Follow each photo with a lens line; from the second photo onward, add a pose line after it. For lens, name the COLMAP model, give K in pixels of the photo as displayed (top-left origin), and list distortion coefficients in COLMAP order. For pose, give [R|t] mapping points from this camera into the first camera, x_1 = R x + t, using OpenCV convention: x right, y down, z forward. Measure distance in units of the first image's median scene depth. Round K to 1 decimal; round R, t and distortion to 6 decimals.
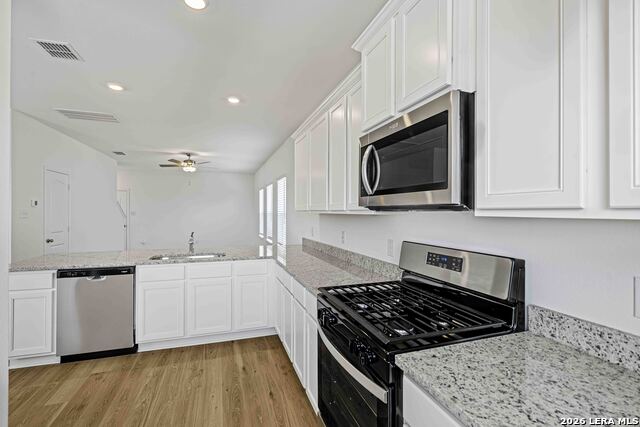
lens RADIAL K [[295.7, 0, 319.0], [0, 295.7, 212.3], [0, 0, 1]] dist [-0.005928, -0.000077]
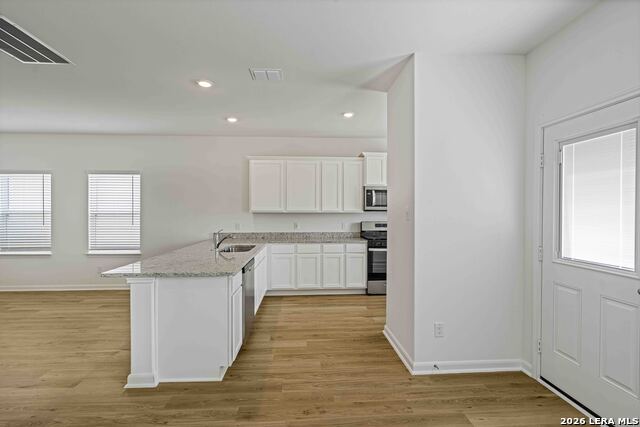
lens RADIAL K [[295.7, 0, 321.7], [0, 295.7, 214.4], [0, 0, 1]] dist [-0.005928, -0.000077]
pose [[0.248021, -0.007475, 0.968726, -1.940563], [0.000243, 0.999971, 0.007654, 0.002451], [-0.968755, -0.001663, 0.248015, 0.478773]]
